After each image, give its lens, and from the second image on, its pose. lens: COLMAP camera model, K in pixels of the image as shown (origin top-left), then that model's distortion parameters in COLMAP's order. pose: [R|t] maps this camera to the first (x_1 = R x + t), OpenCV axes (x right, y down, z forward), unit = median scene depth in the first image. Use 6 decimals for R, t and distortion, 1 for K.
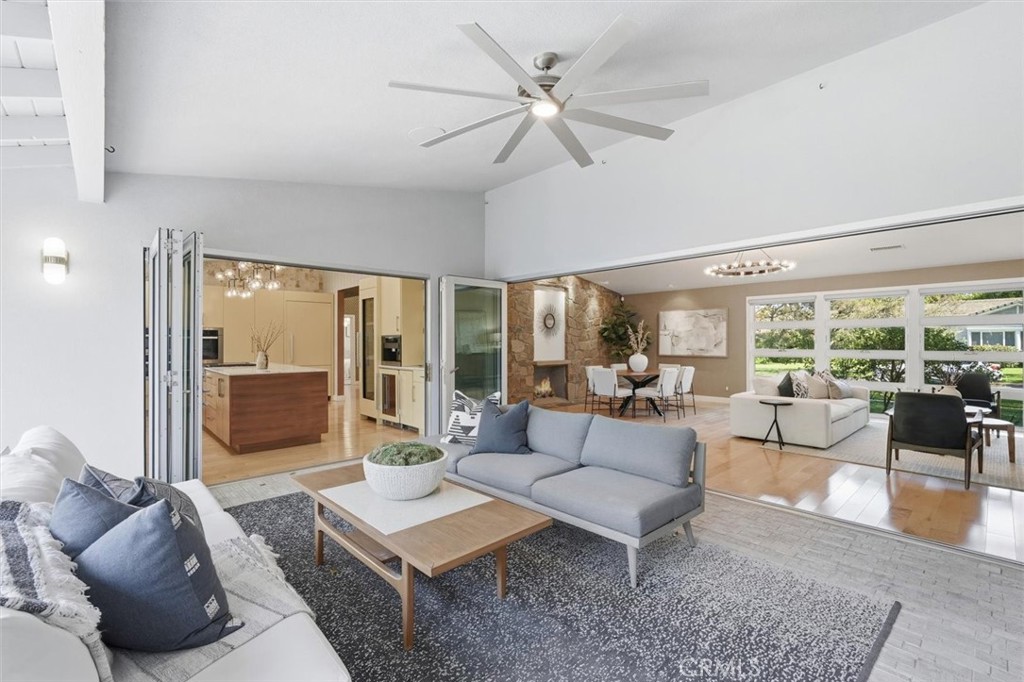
lens RADIAL K [[458.7, 0, 510.7], [0, 458.7, 344.3], [0, 0, 1]] dist [-0.004874, 0.001787]
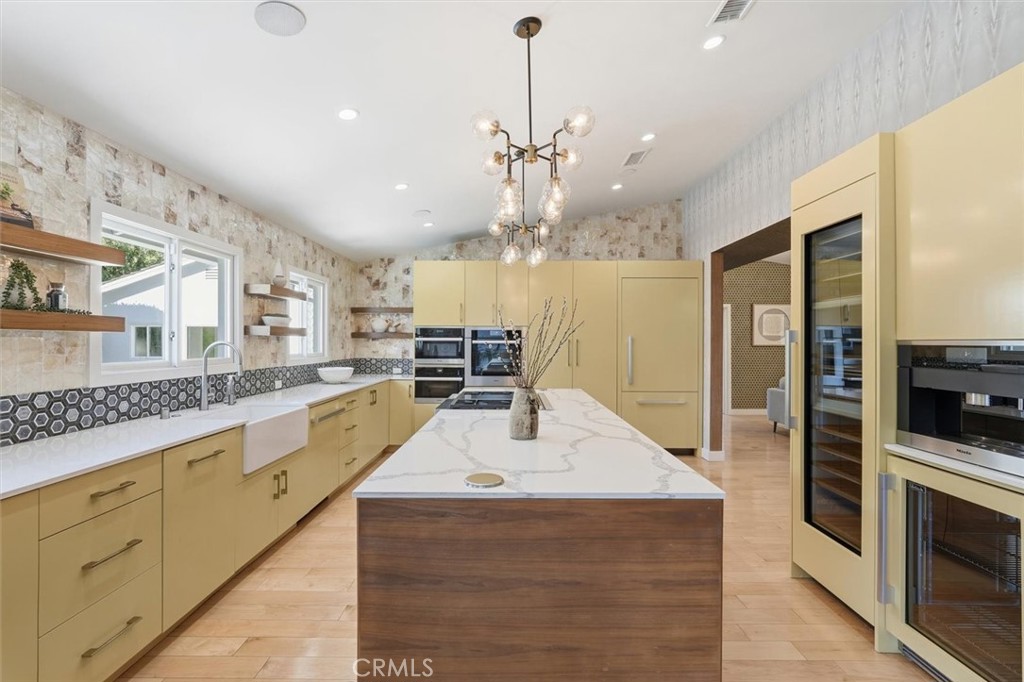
lens RADIAL K [[458.7, 0, 509.0], [0, 458.7, 340.8], [0, 0, 1]] dist [-0.004874, 0.001787]
pose [[0.739319, 0.003871, -0.673344, -0.268731], [-0.007795, 0.999966, -0.002810, -0.016018], [0.673310, 0.007326, 0.739324, 0.628056]]
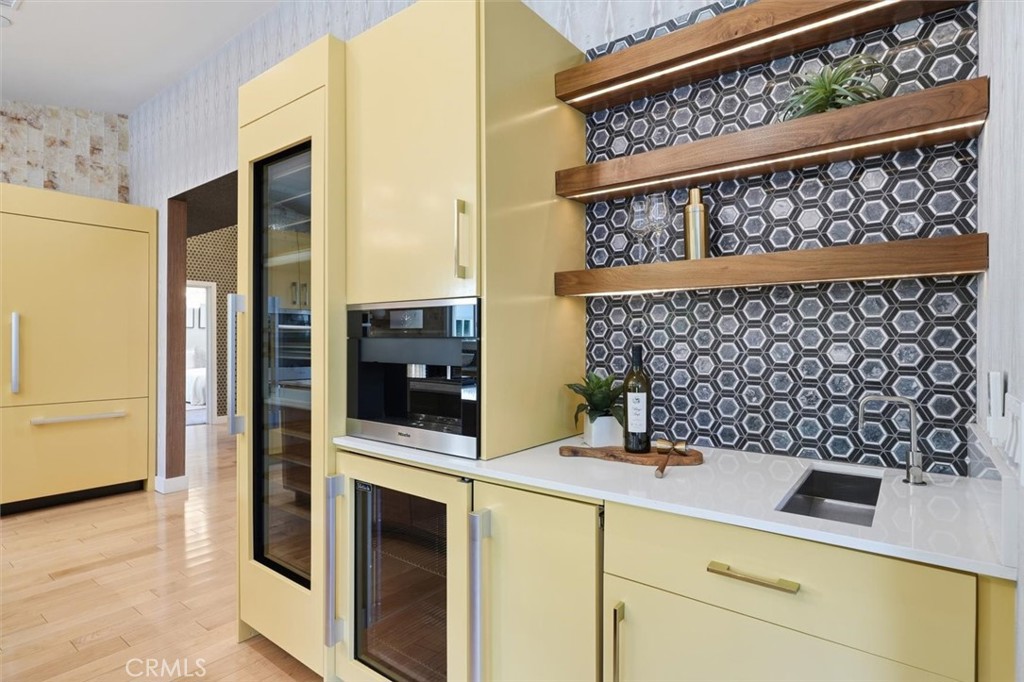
lens RADIAL K [[533.2, 0, 505.5], [0, 533.2, 342.0], [0, 0, 1]] dist [0.004705, 0.001401]
pose [[0.985244, 0.003451, 0.171123, -0.250150], [-0.003810, 0.999991, 0.001773, -0.001638], [-0.171115, -0.002399, 0.985248, 0.727954]]
